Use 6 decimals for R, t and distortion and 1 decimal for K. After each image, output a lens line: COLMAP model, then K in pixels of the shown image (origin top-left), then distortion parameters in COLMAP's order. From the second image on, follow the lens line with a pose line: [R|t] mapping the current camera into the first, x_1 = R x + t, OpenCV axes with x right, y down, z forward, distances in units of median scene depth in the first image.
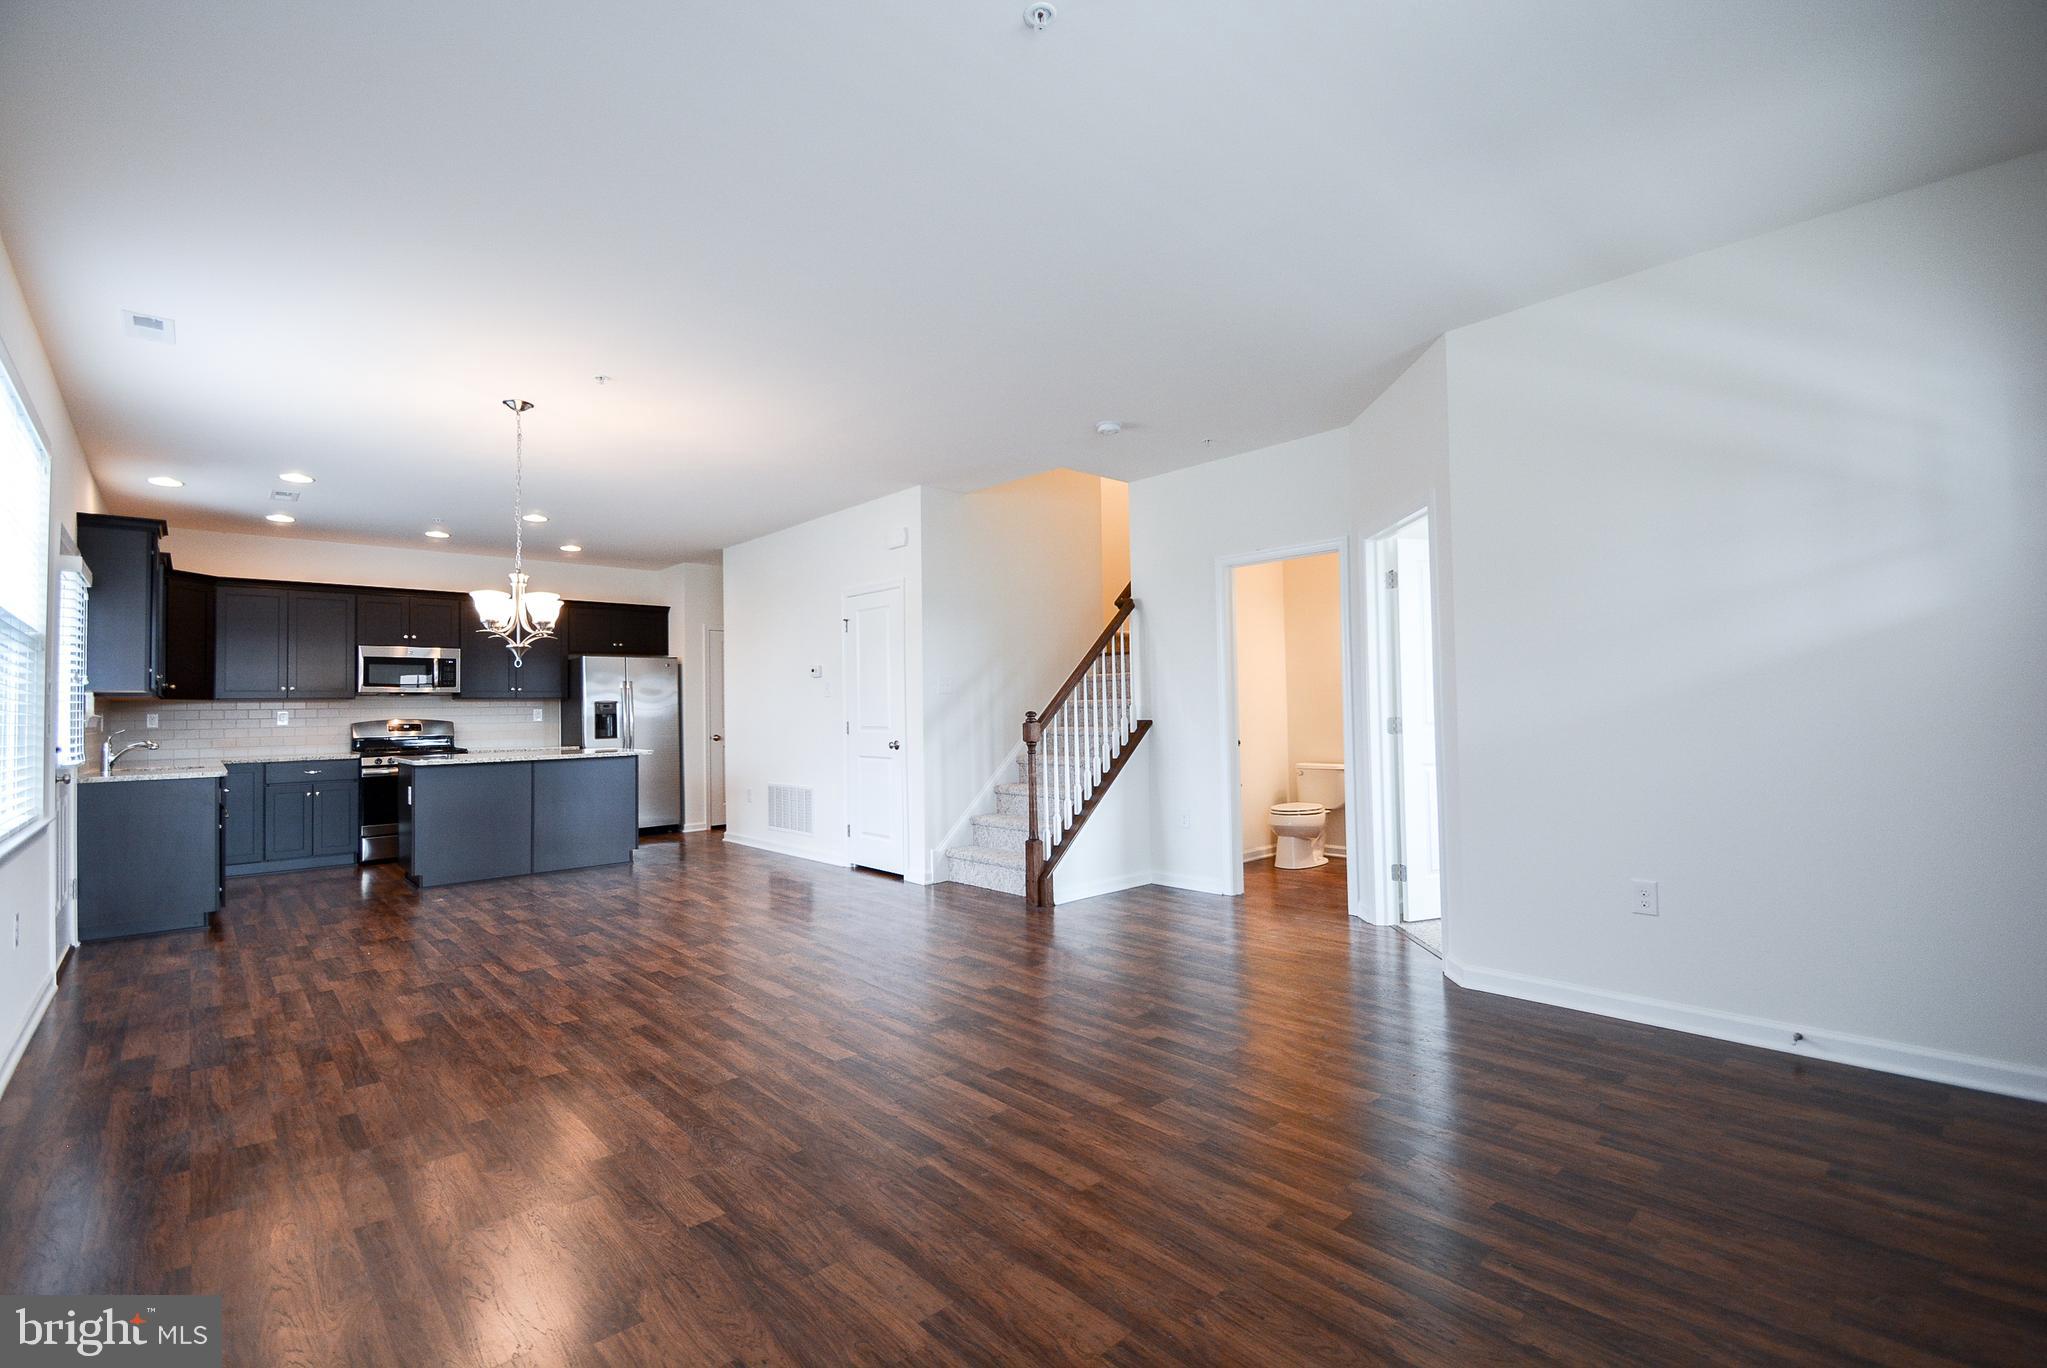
lens RADIAL K [[915.0, 0, 1020.4], [0, 915.0, 684.0], [0, 0, 1]] dist [-0.000789, -0.000143]
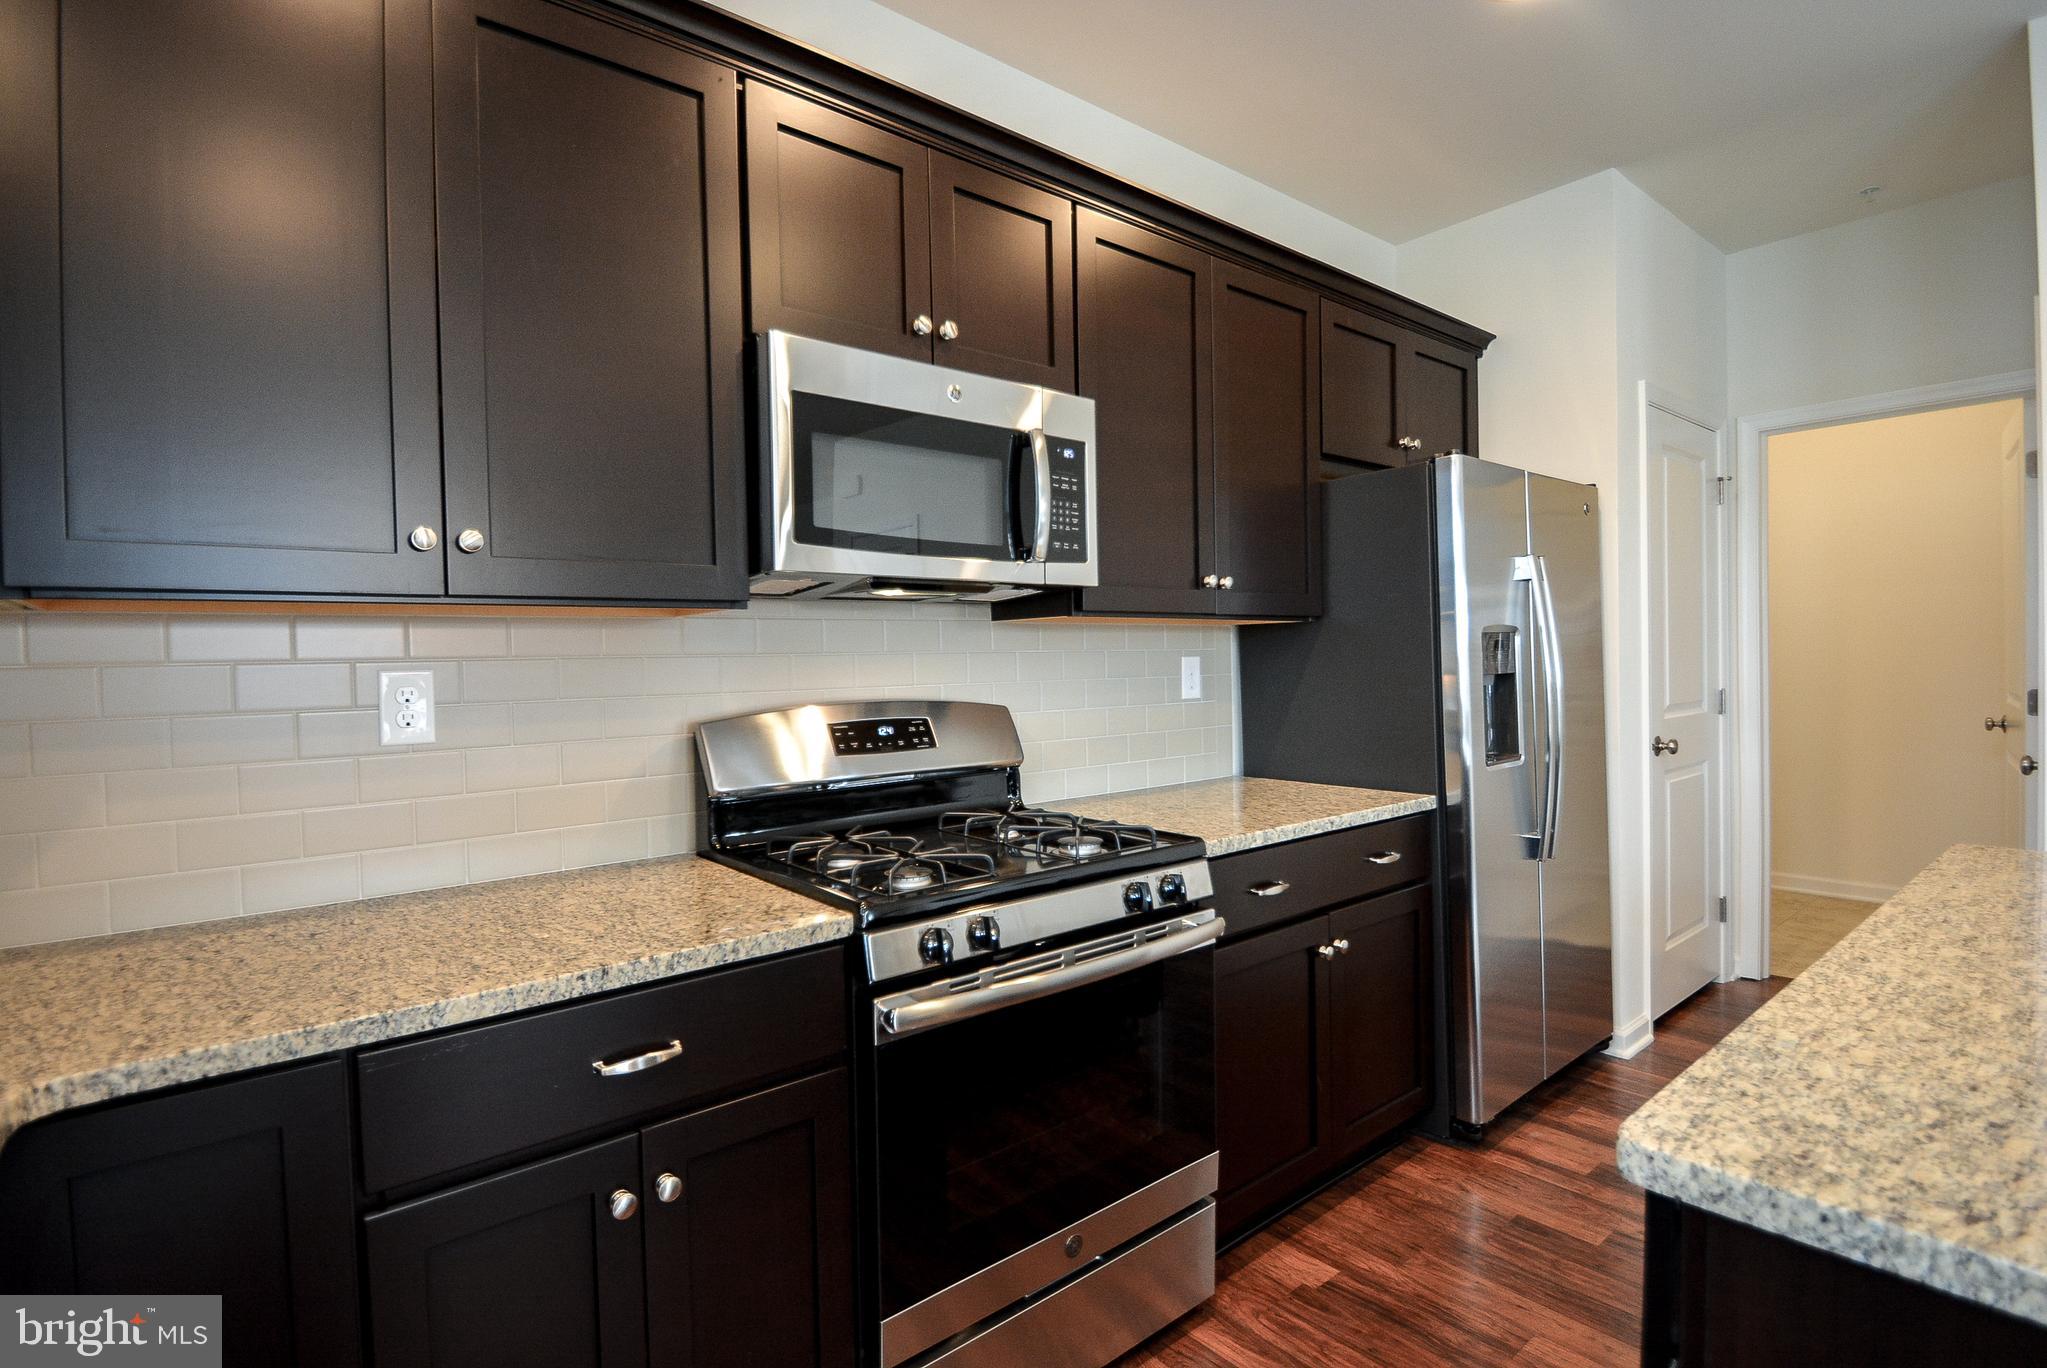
lens RADIAL K [[996.5, 0, 1026.0], [0, 996.5, 677.8], [0, 0, 1]] dist [-0.005165, -0.000853]
pose [[0.999029, -0.002684, -0.043984, -0.656589], [0.004563, 0.999079, 0.042674, 0.022656], [0.043829, -0.042833, 0.998120, 0.783338]]
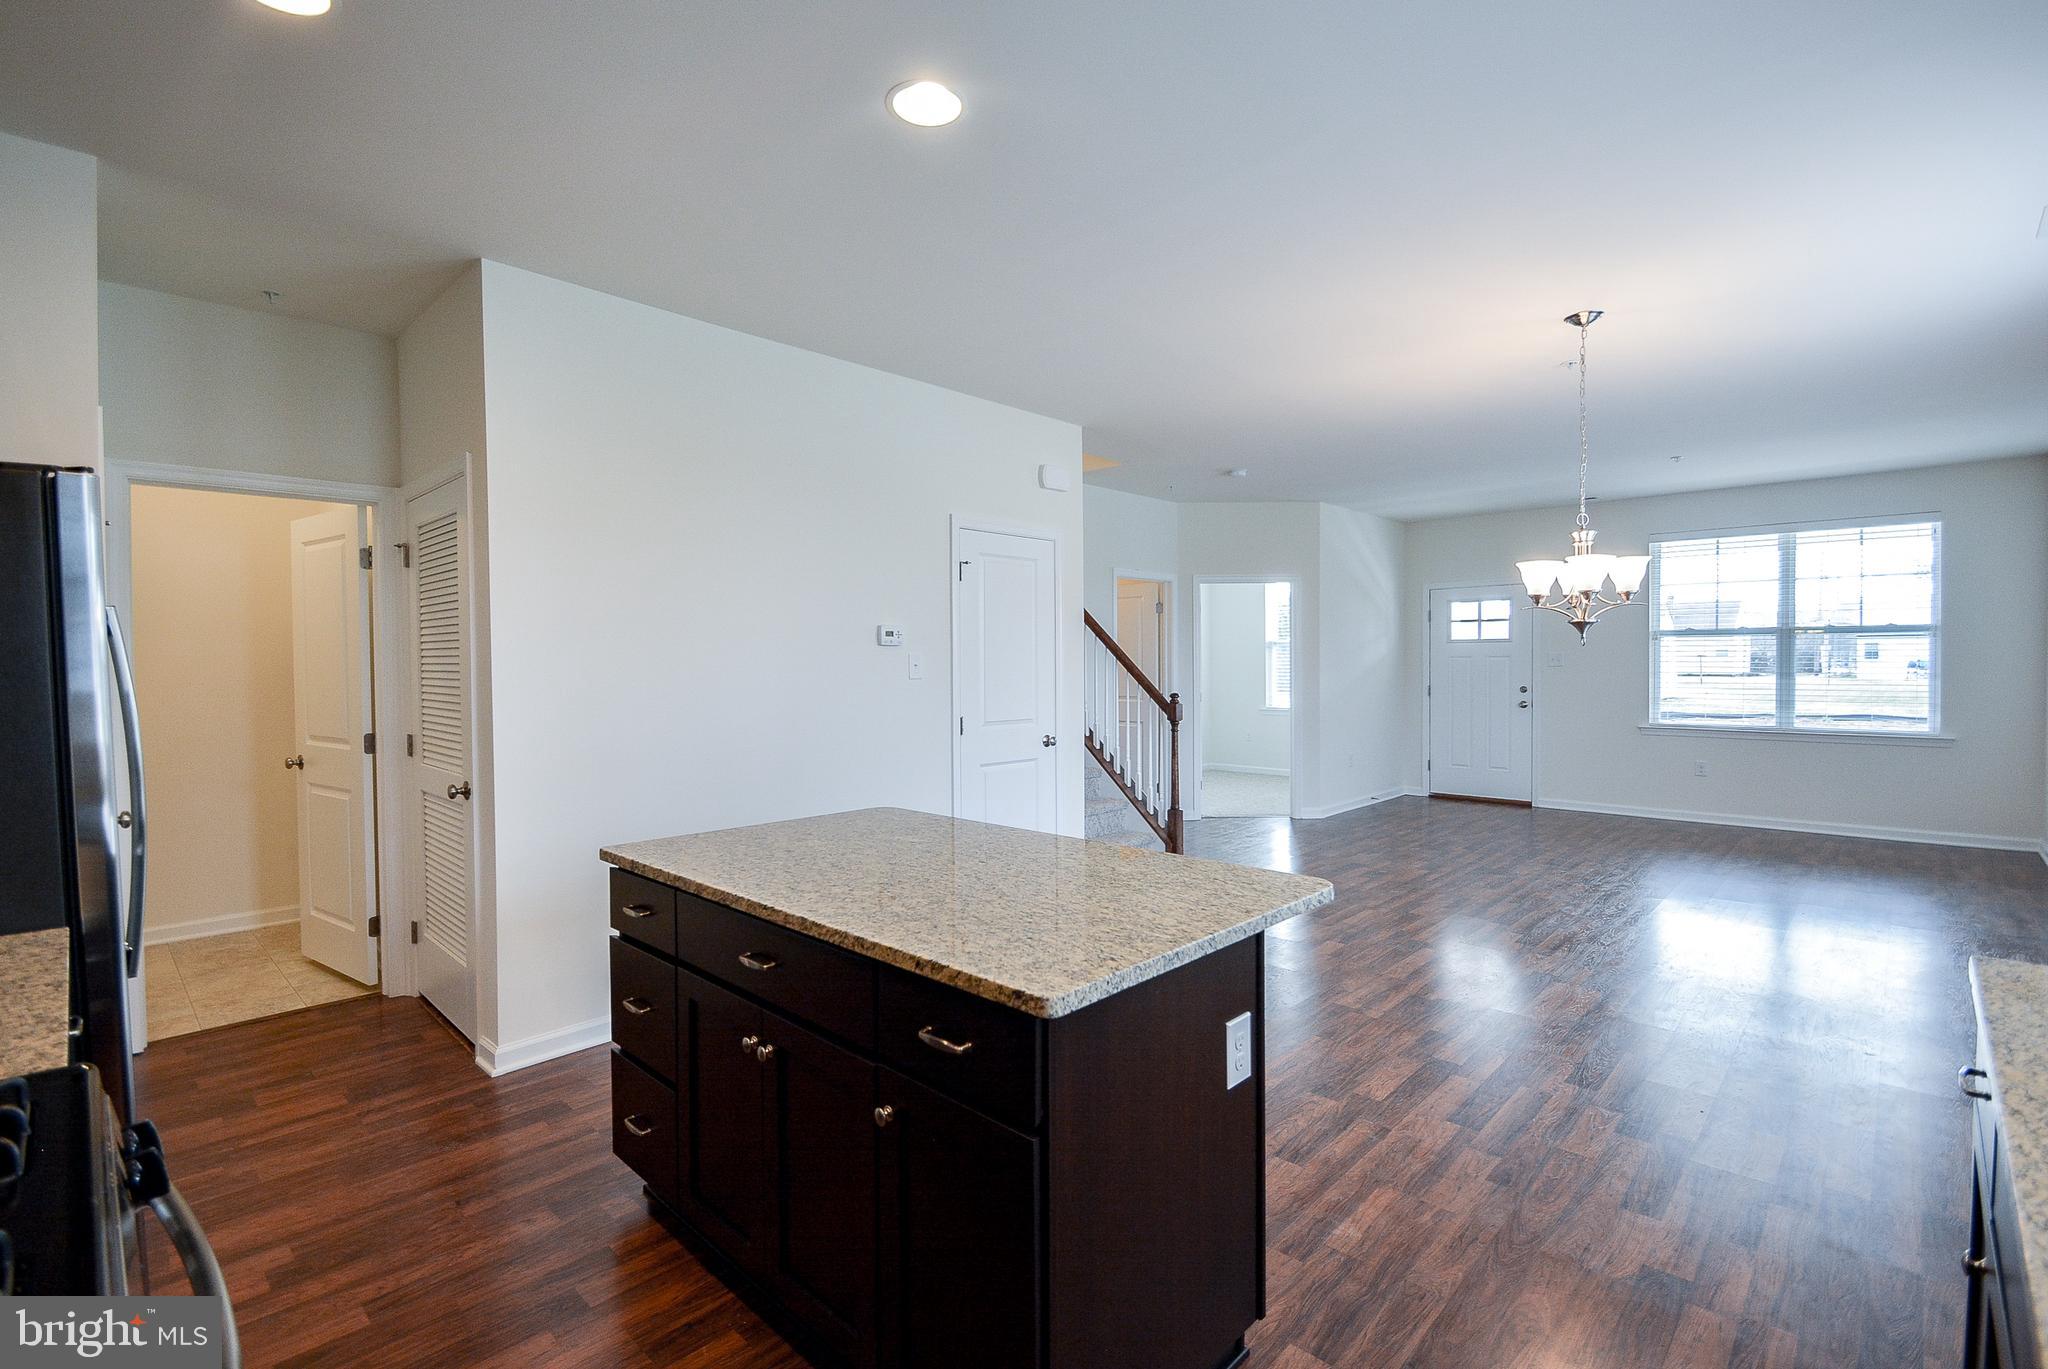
lens RADIAL K [[915.4, 0, 1027.1], [0, 915.4, 688.2], [0, 0, 1]] dist [-0.000789, -0.000143]
pose [[-0.069282, -0.008551, 0.997560, -0.776745], [-0.016678, 0.999833, 0.007412, 0.012374], [-0.997458, -0.016123, -0.069413, 0.901709]]
